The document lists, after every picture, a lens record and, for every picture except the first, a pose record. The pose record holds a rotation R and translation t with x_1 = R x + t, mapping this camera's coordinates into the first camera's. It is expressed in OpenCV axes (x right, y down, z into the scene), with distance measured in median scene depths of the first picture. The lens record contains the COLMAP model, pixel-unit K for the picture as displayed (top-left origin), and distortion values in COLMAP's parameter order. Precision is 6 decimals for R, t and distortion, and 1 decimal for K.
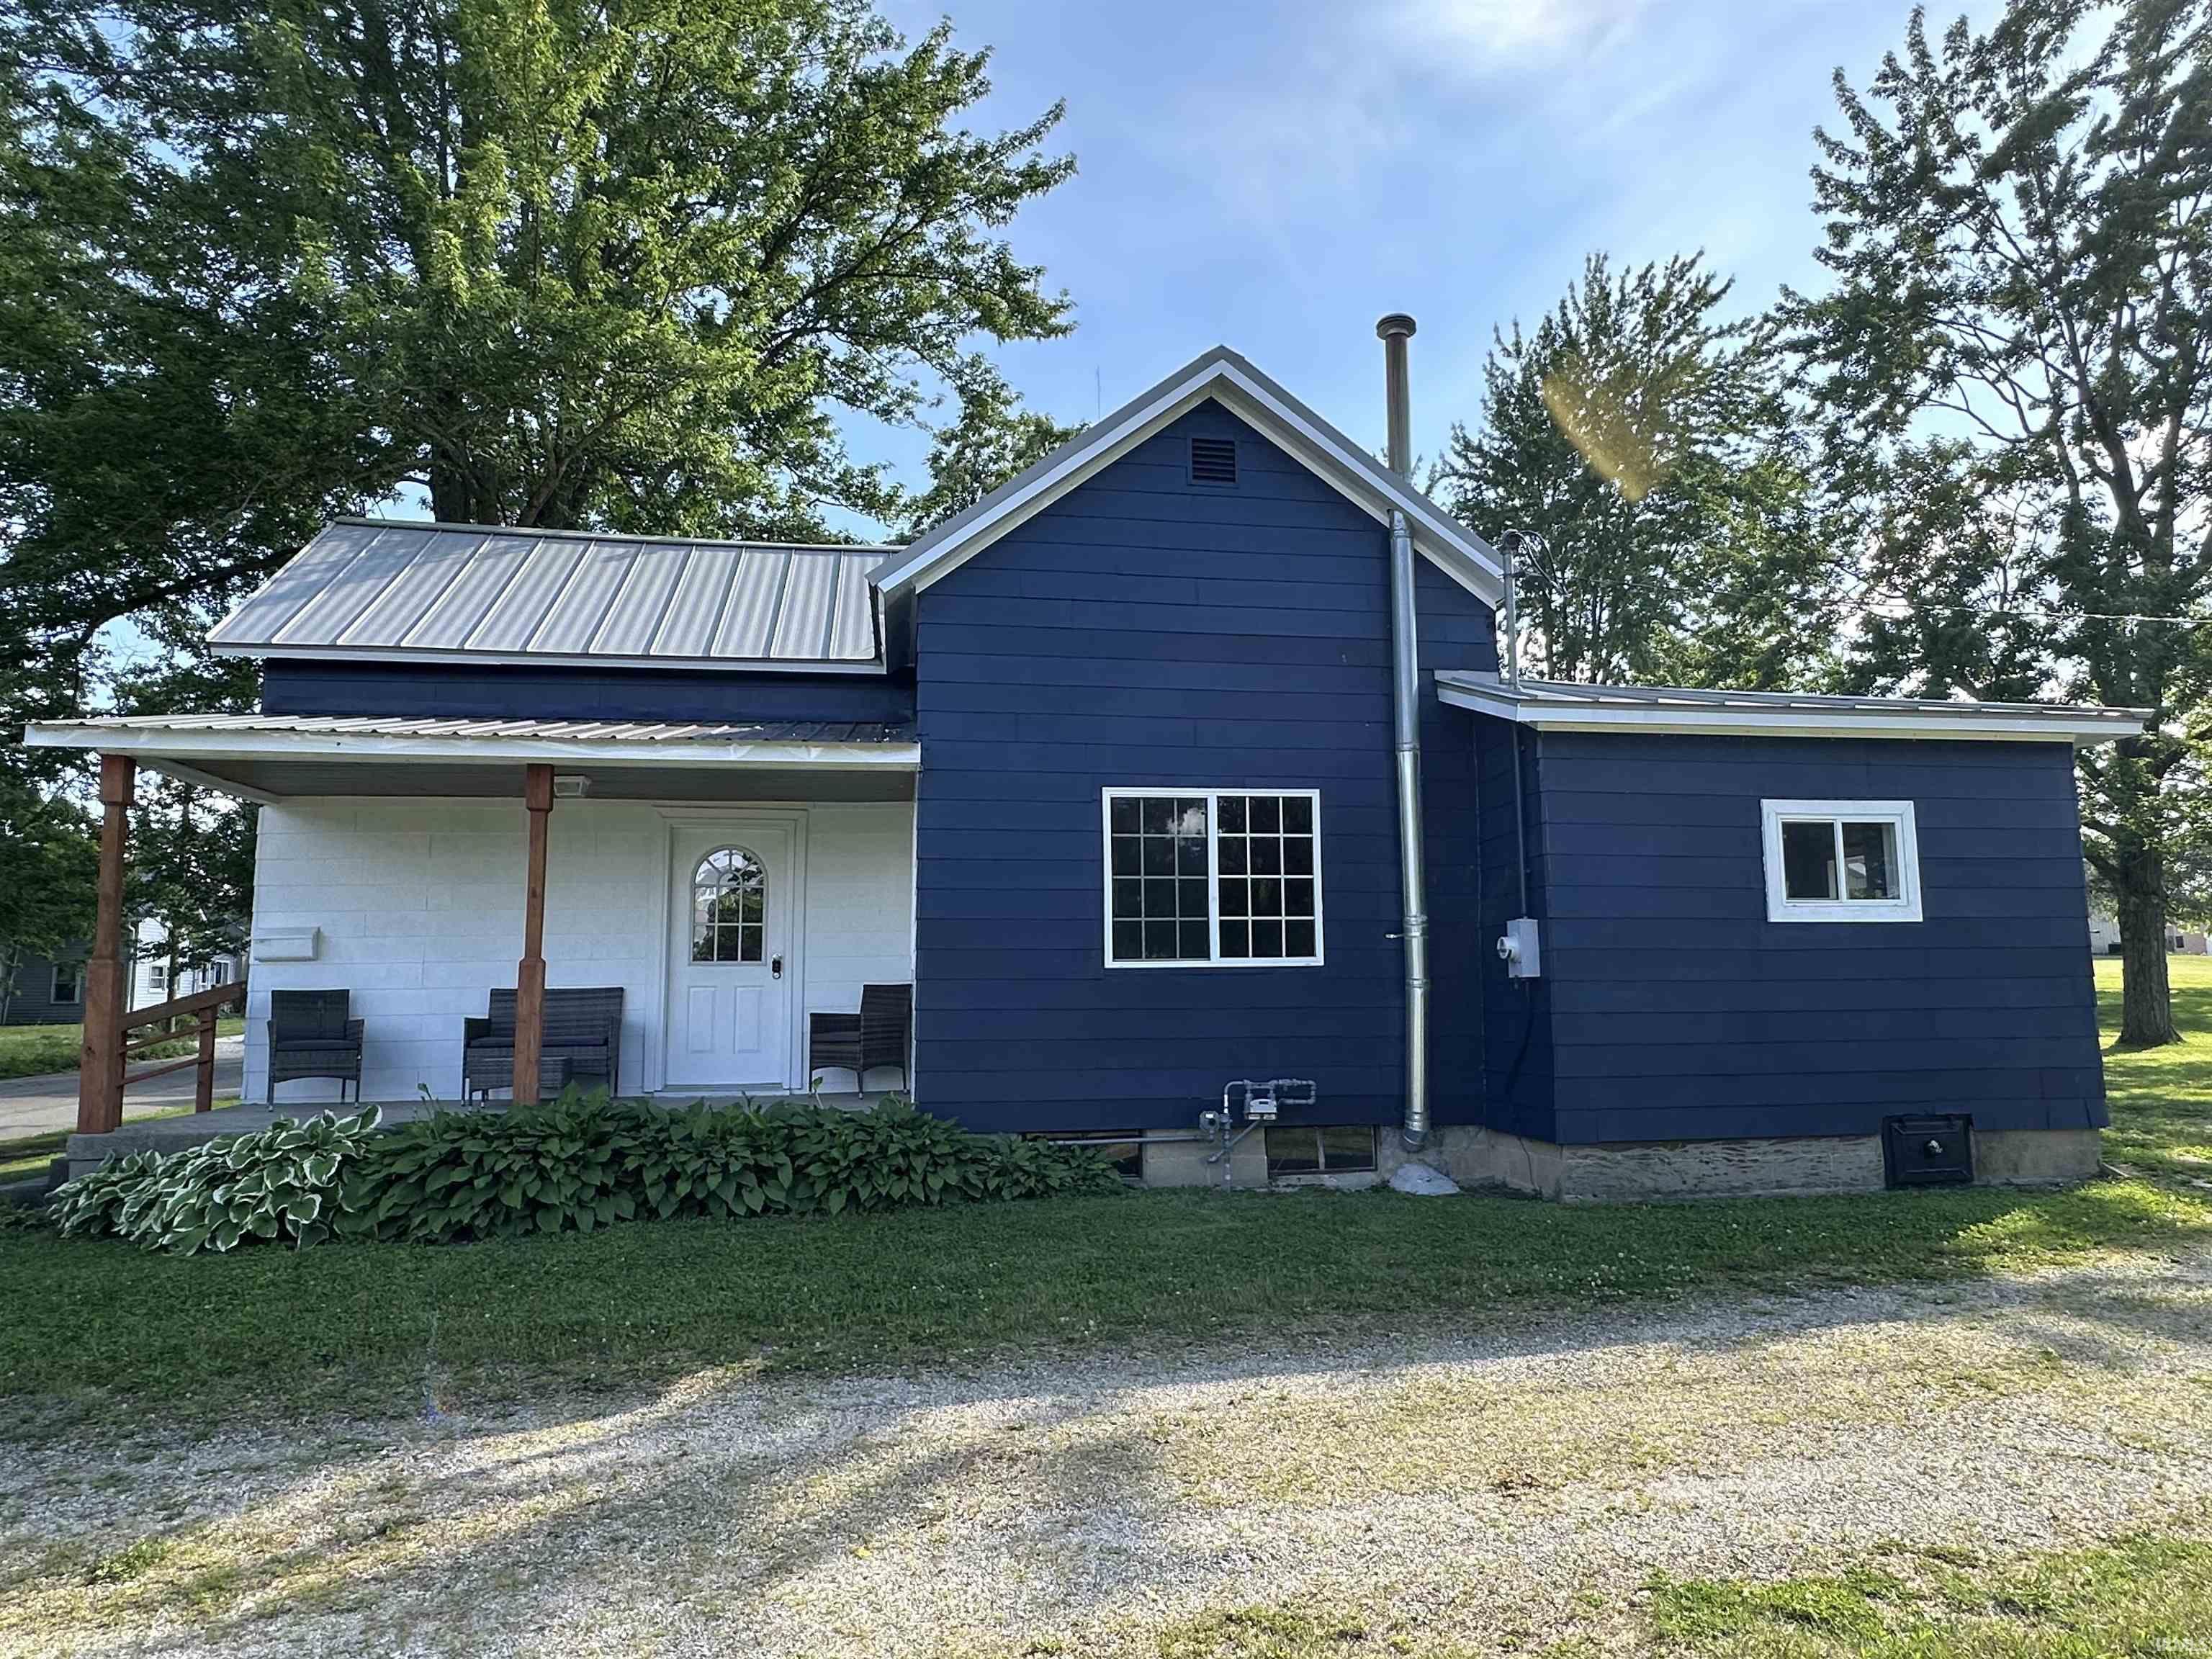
lens RADIAL K [[1430.7, 0, 1114.7], [0, 1430.7, 825.5], [0, 0, 1]] dist [0.004933, 0.002305]
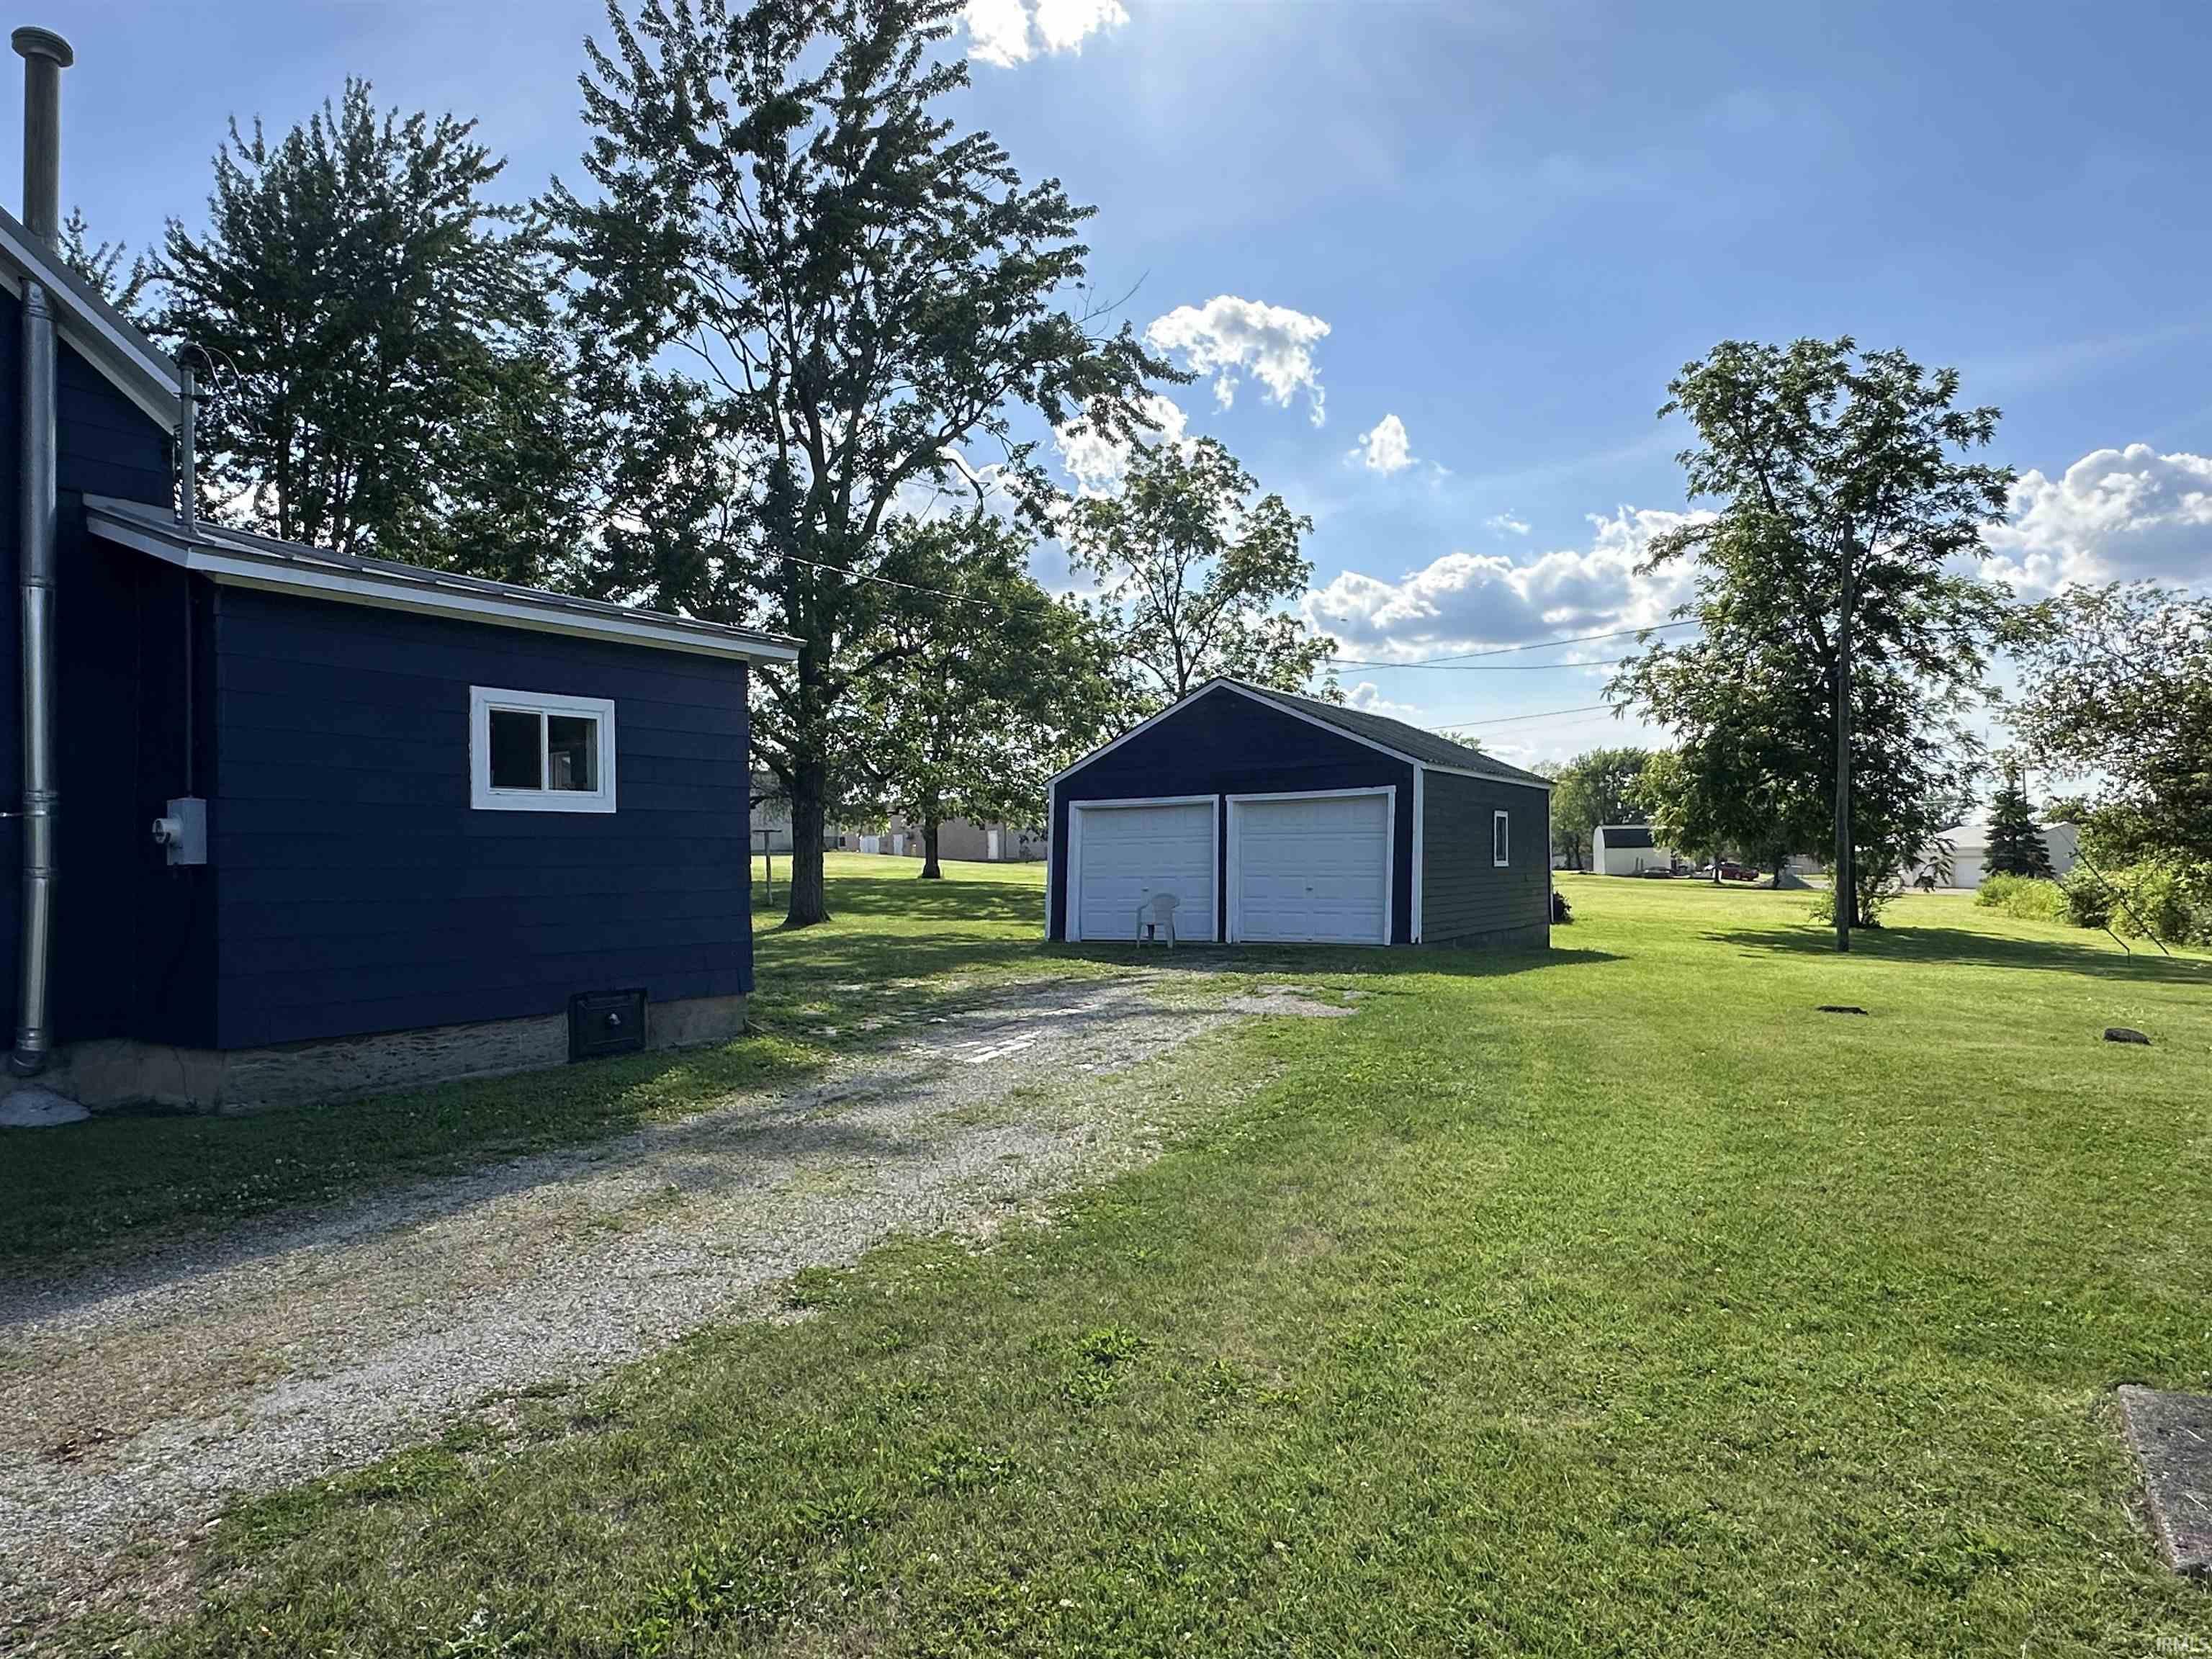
lens RADIAL K [[1430.7, 0, 1093.6], [0, 1430.7, 823.1], [0, 0, 1]] dist [0.004933, 0.002305]
pose [[0.688774, 0.020488, 0.724686, 0.022043], [-0.072387, 0.996549, 0.040626, 0.003440], [-0.721353, -0.080440, 0.687880, 0.000255]]
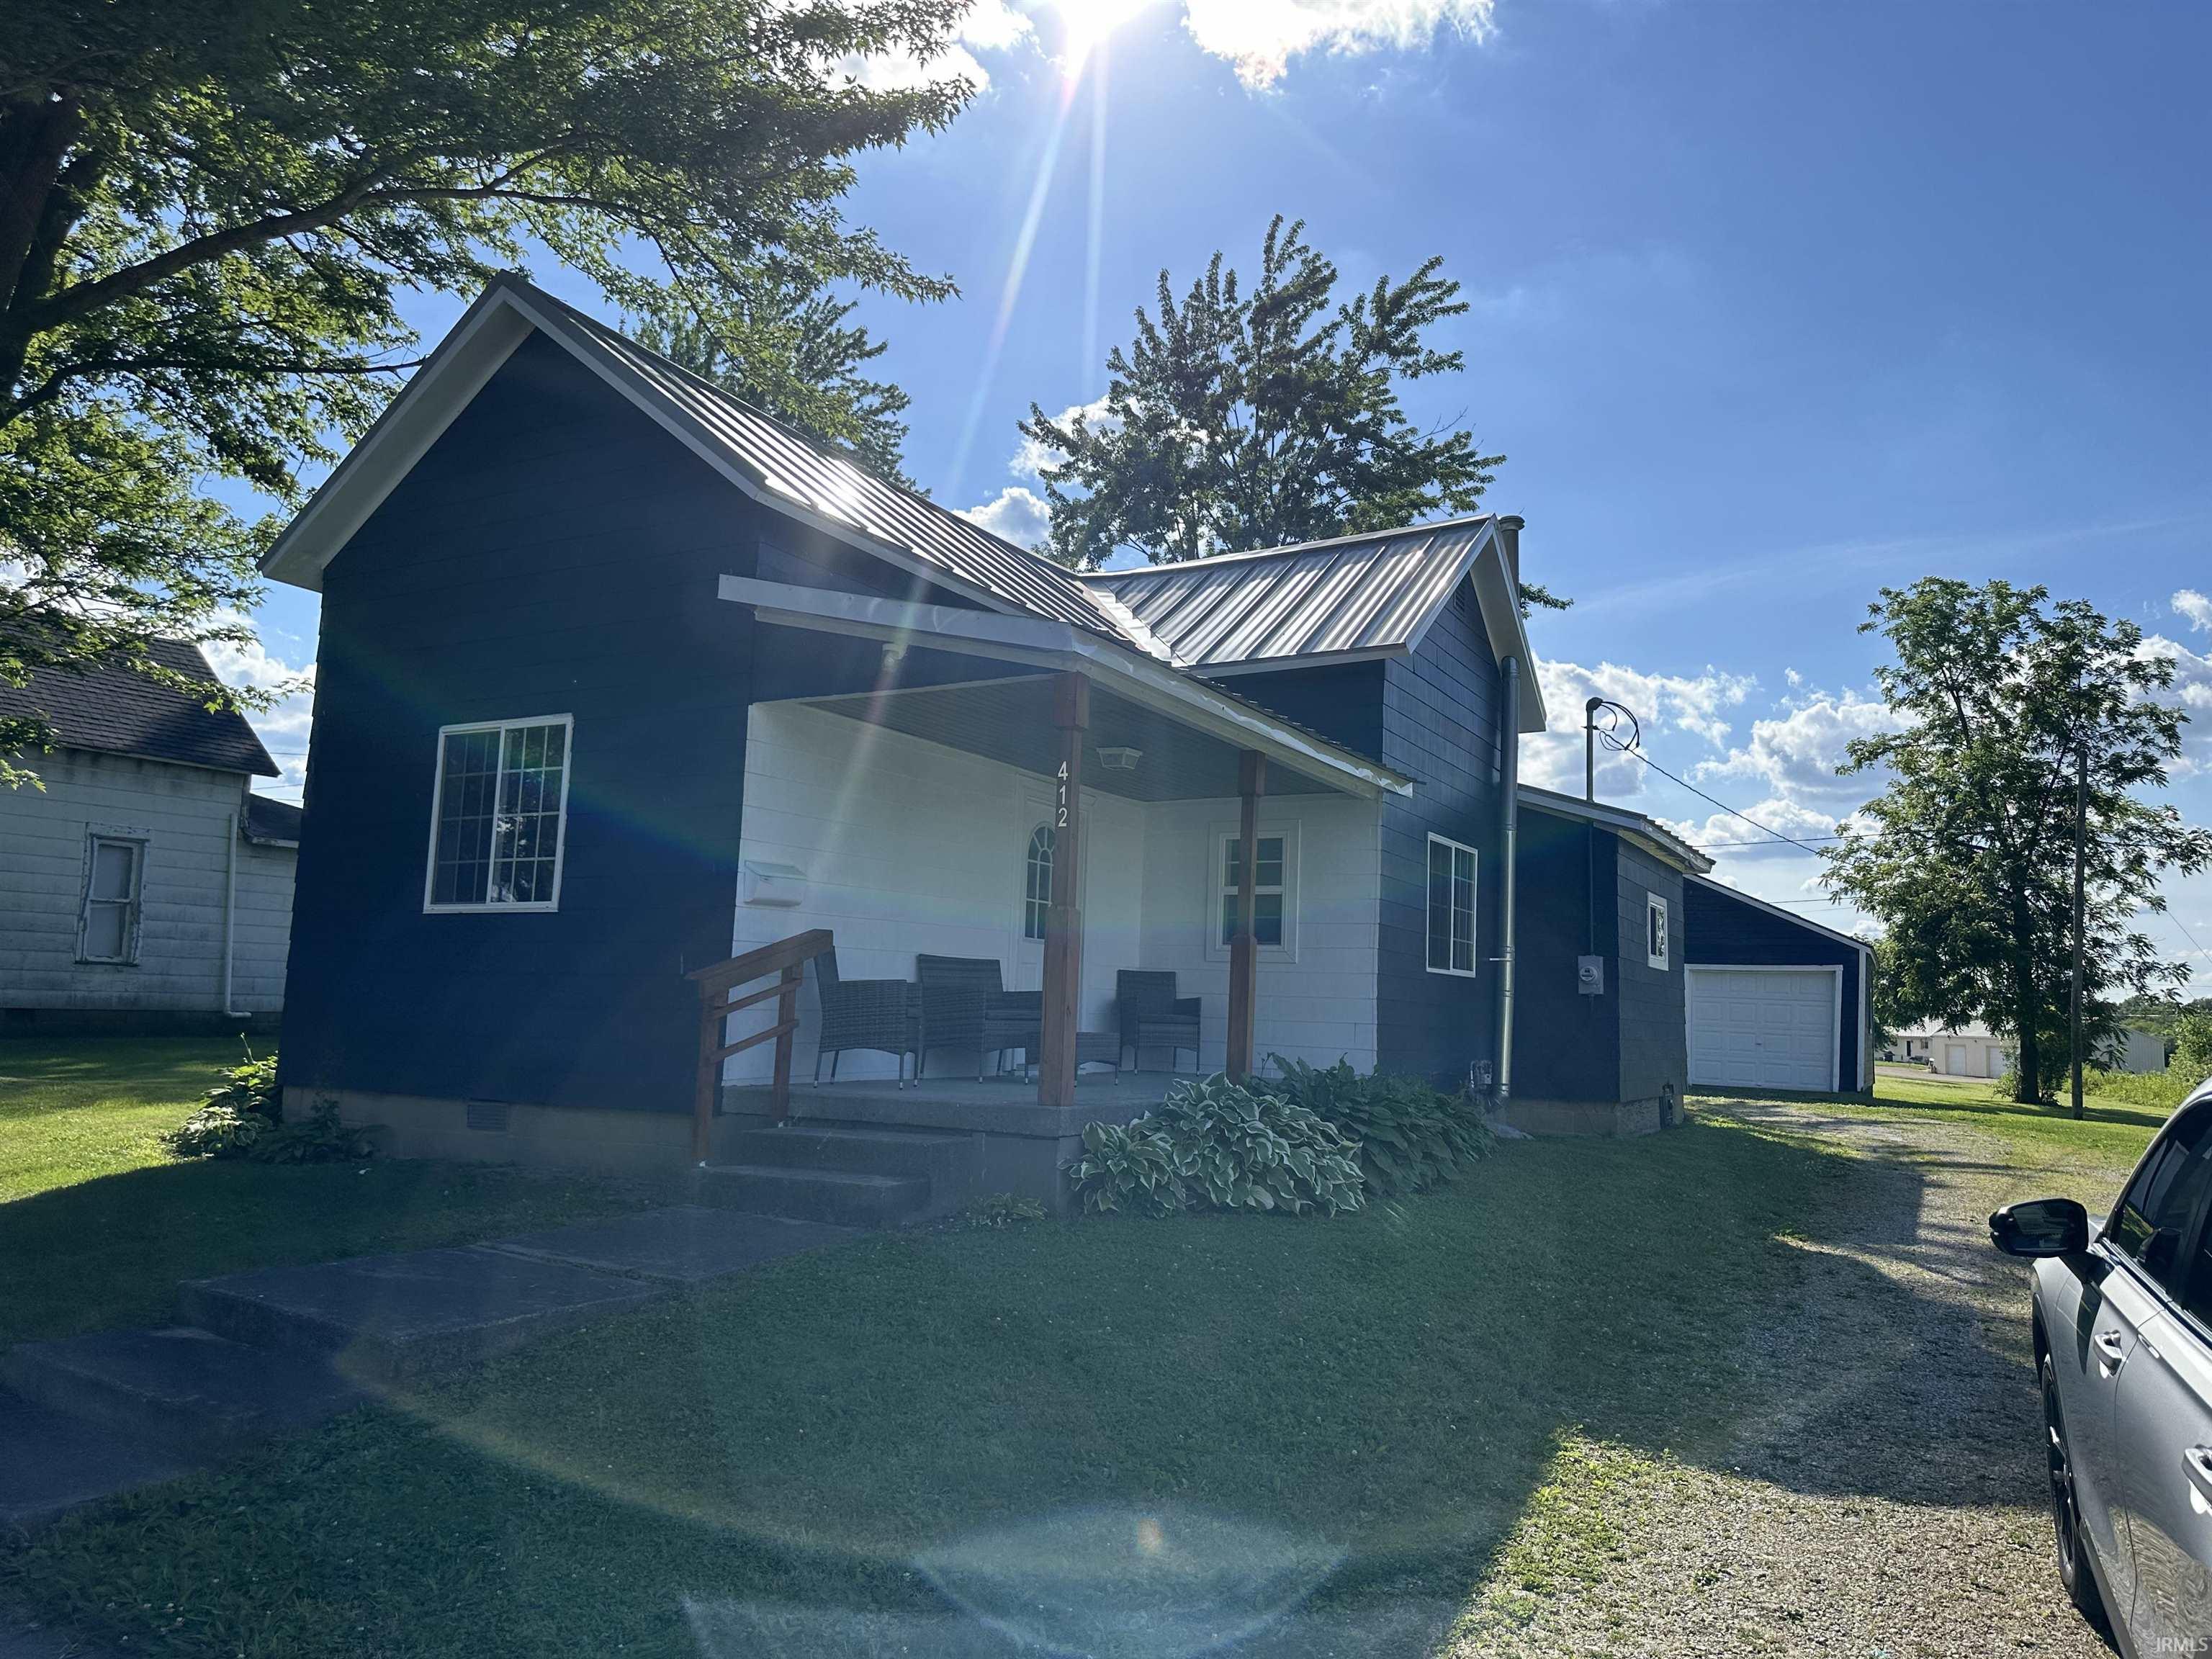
lens RADIAL K [[1613.4, 0, 1112.2], [0, 1613.4, 831.1], [0, 0, 1]] dist [-0.004846, 0.010839]
pose [[0.631208, 0.120335, 0.766222, -1.067471], [-0.130962, 0.990242, -0.047631, 0.060295], [-0.764477, -0.070281, 0.640808, 0.190668]]
